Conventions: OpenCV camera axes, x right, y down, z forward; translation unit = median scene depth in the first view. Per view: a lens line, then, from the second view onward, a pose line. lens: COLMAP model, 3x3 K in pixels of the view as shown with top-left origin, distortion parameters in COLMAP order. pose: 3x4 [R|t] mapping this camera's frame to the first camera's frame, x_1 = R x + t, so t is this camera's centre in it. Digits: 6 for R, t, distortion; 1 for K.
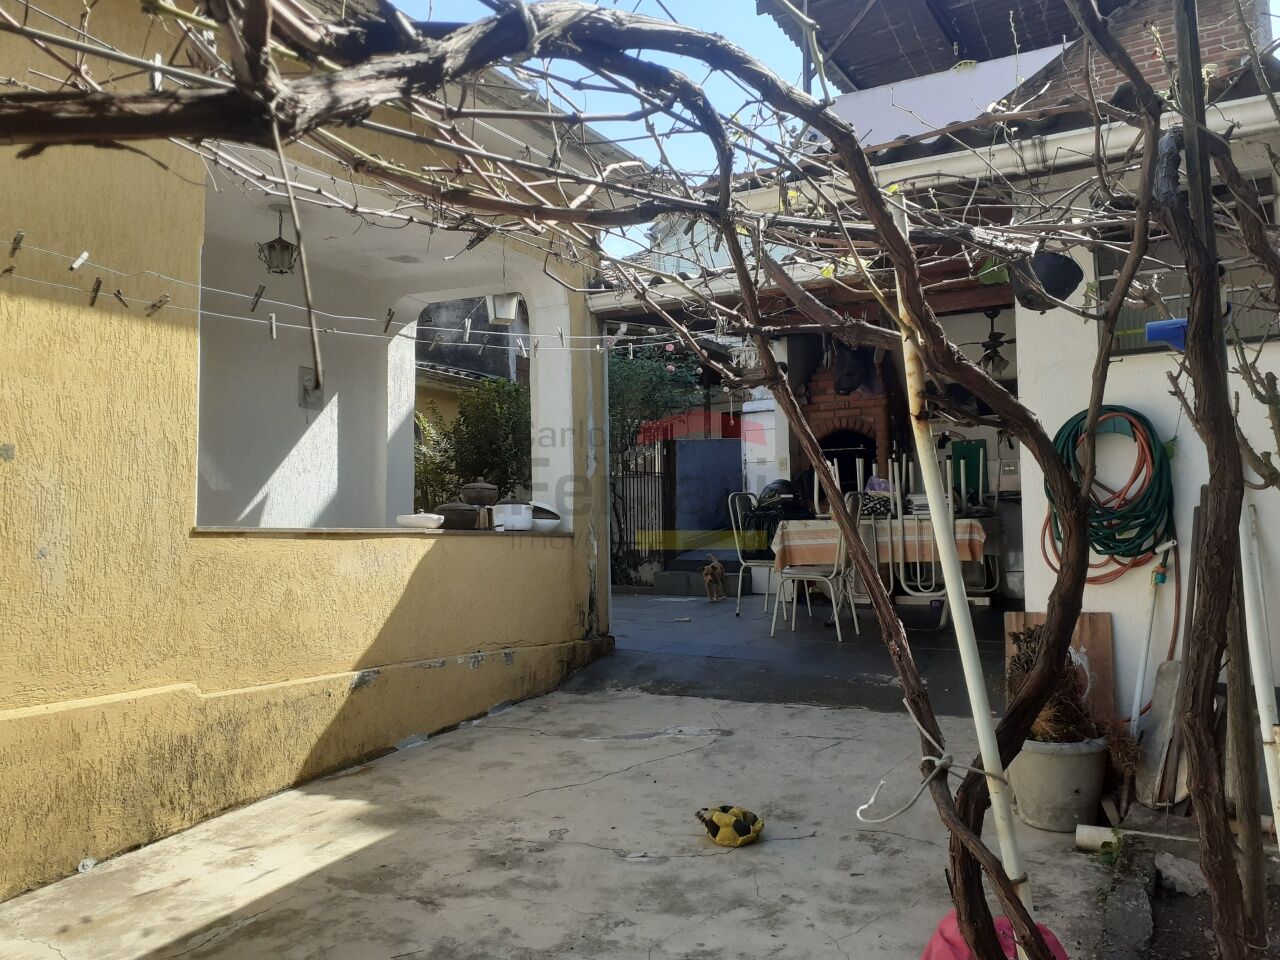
lens RADIAL K [[1042.9, 0, 640.4], [0, 1042.9, 478.3], [0, 0, 1]] dist [0.037965, -0.061167]
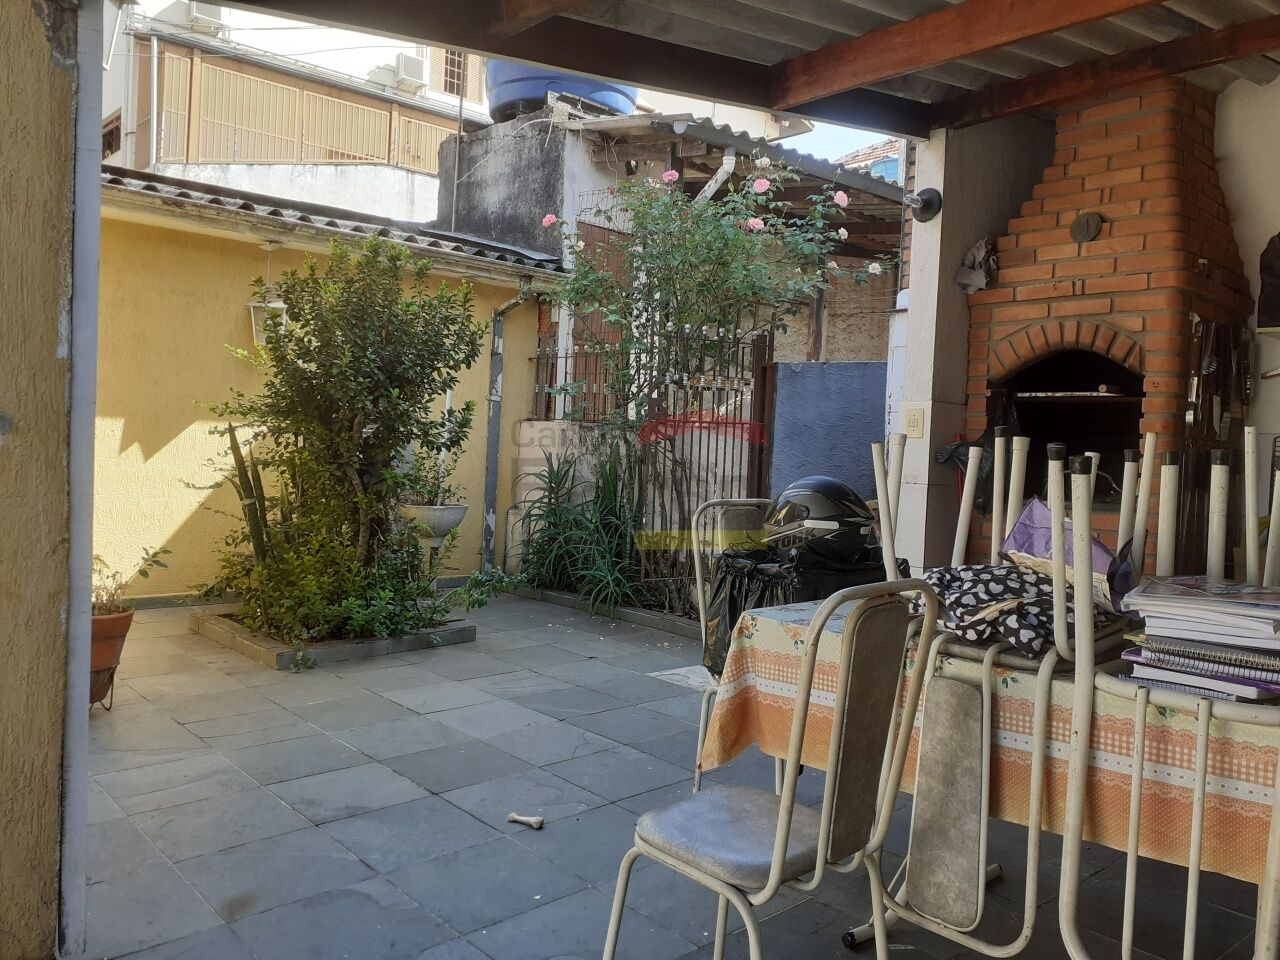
lens RADIAL K [[1042.9, 0, 642.1], [0, 1042.9, 480.6], [0, 0, 1]] dist [0.037965, -0.061167]
pose [[0.942573, 0.058635, -0.328812, 0.223510], [-0.031270, 0.995638, 0.087909, -0.032711], [0.332533, -0.072578, 0.940295, 0.701470]]
